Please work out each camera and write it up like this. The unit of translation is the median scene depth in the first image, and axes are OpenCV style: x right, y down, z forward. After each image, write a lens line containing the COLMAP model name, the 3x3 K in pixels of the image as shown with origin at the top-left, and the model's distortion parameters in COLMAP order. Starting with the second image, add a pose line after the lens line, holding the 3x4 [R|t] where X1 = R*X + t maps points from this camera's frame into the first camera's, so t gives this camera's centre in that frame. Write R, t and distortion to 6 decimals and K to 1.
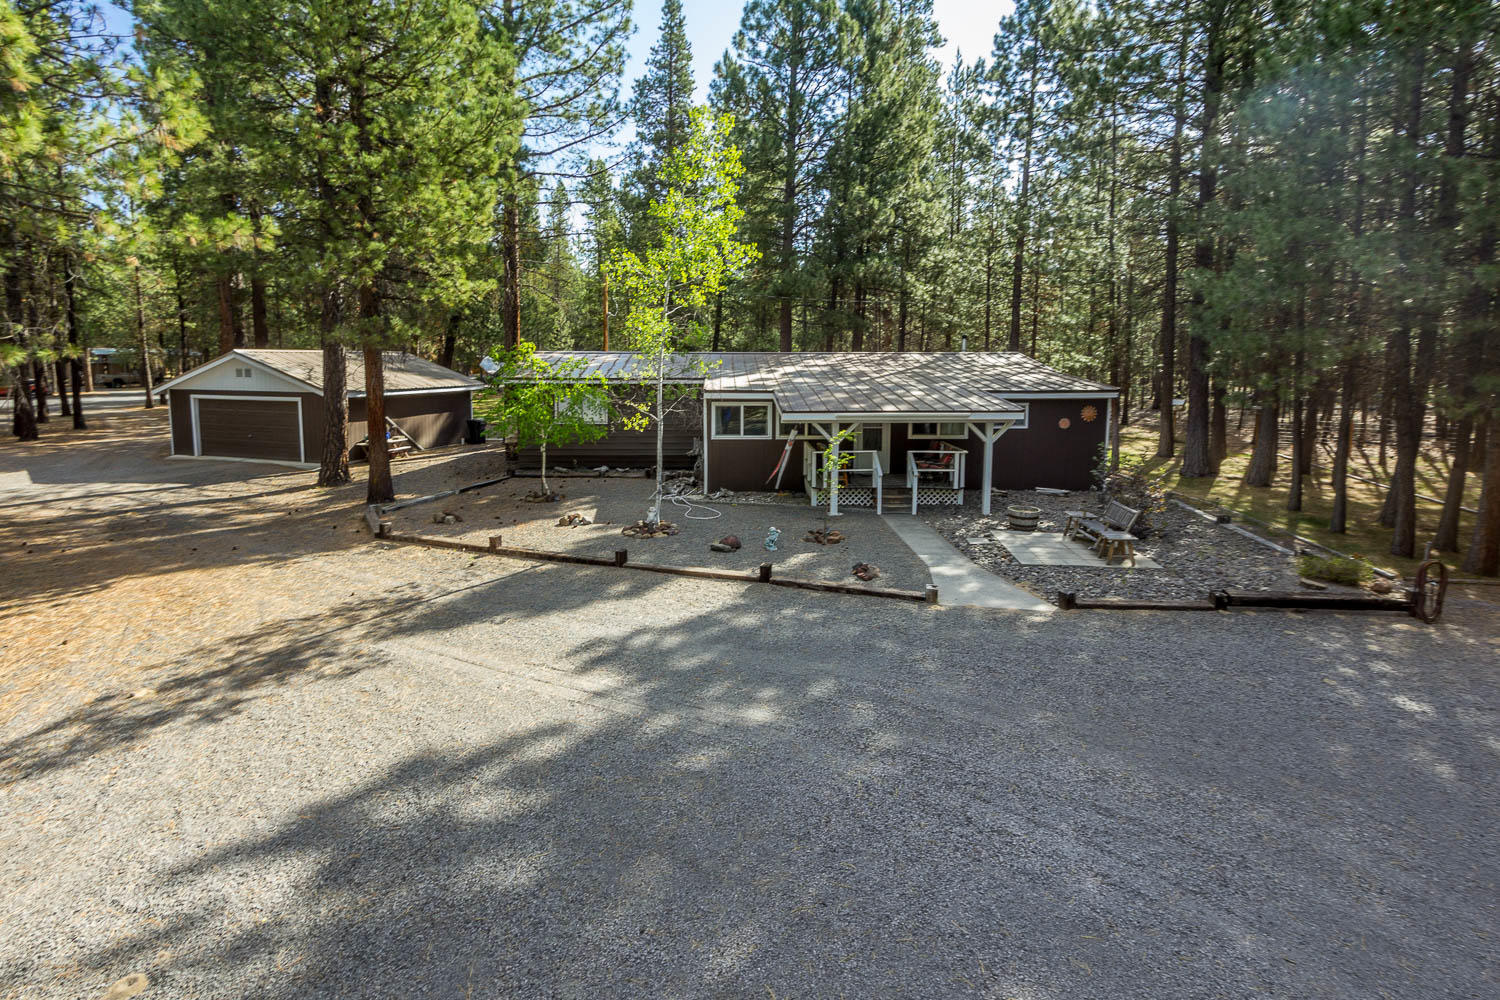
lens RADIAL K [[754.0, 0, 709.3], [0, 754.0, 440.4], [0, 0, 1]] dist [0.006015, 0.001464]
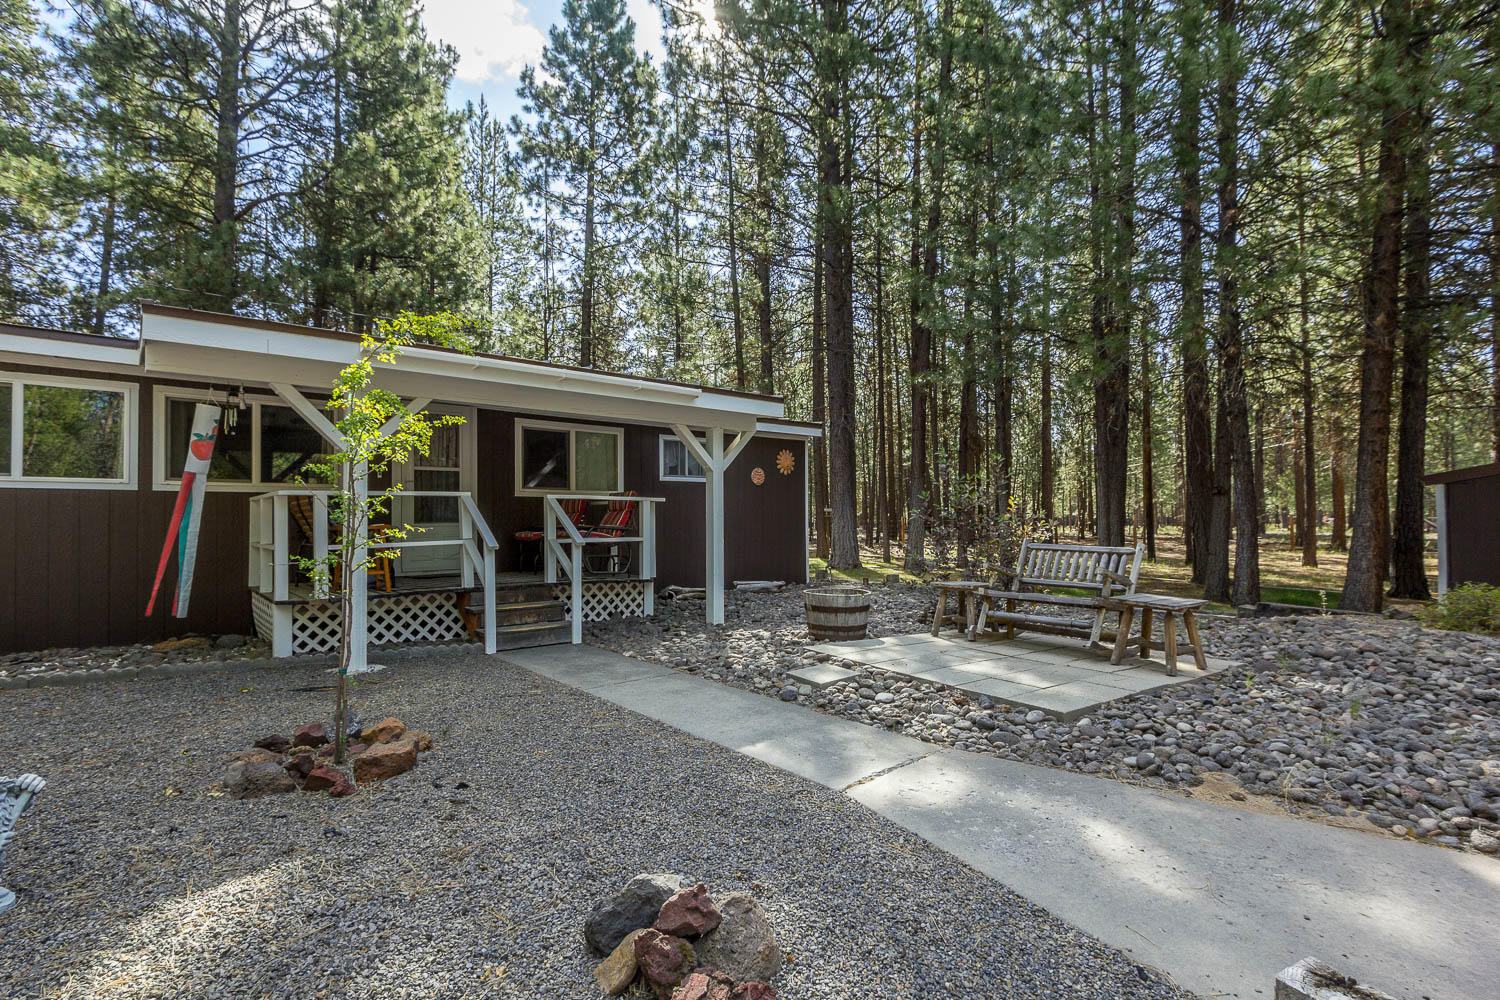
lens RADIAL K [[711.9, 0, 746.1], [0, 711.9, 506.5], [0, 0, 1]] dist [0.006114, 0.000120]
pose [[0.754149, 0.011354, 0.656605, 0.057593], [0.081457, 0.990512, -0.110686, 0.048821], [-0.651631, 0.136959, 0.746069, 0.420336]]
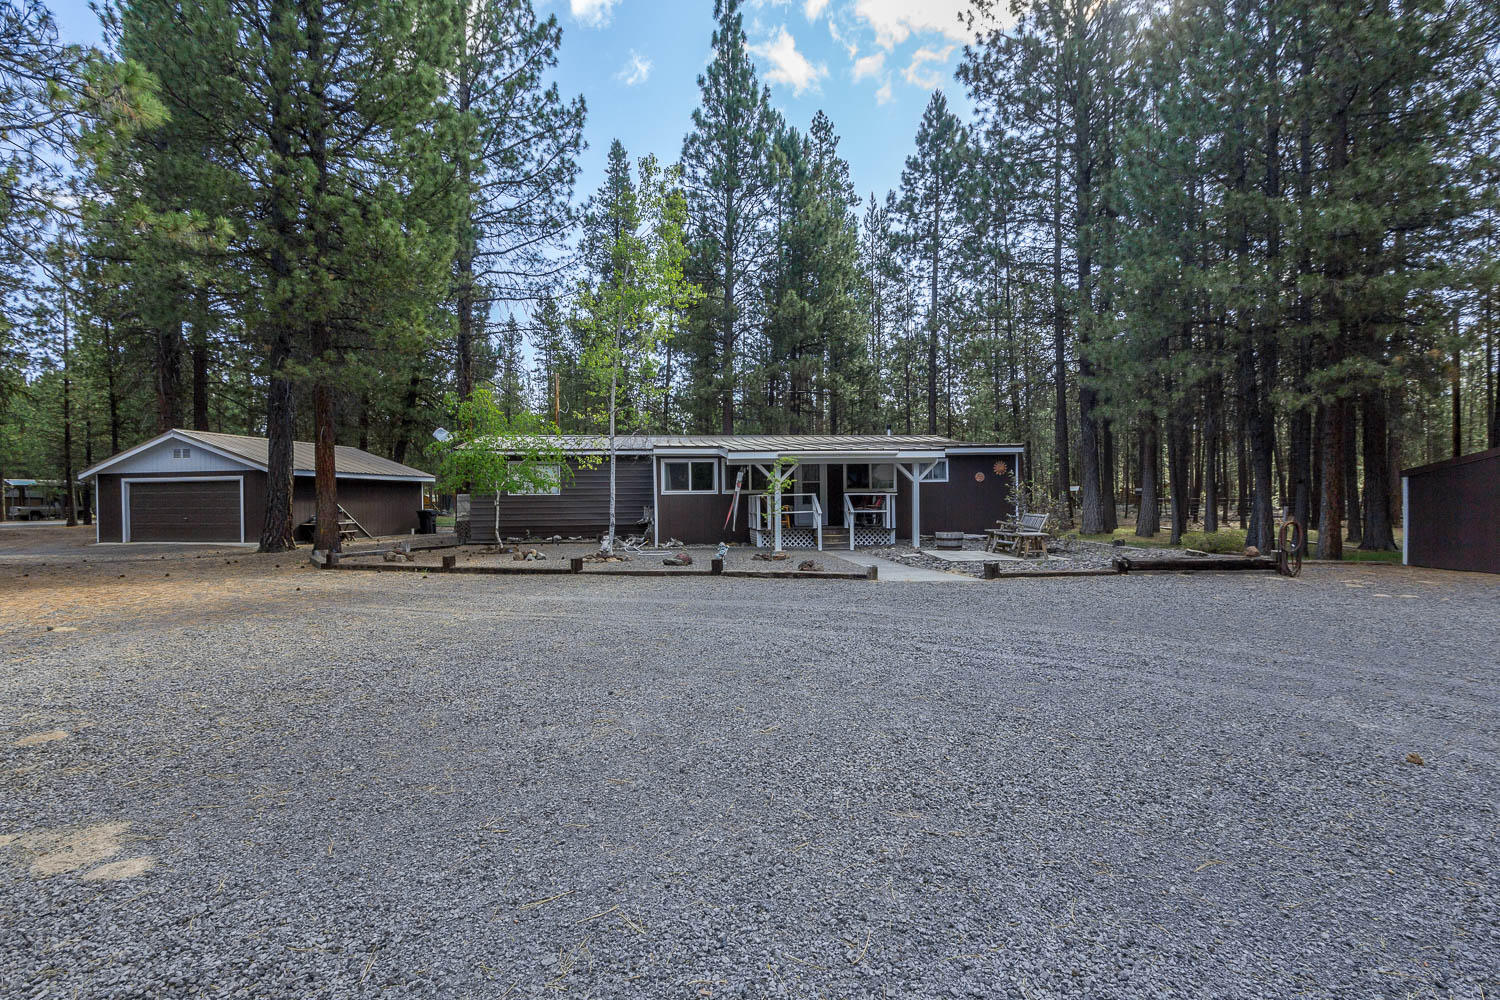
lens RADIAL K [[711.9, 0, 737.4], [0, 711.9, 514.1], [0, 0, 1]] dist [0.006114, 0.000120]
pose [[0.993285, -0.013127, 0.114949, -0.004880], [0.024156, 0.995176, -0.095082, 0.090793], [-0.113147, 0.097220, 0.988810, 0.004716]]
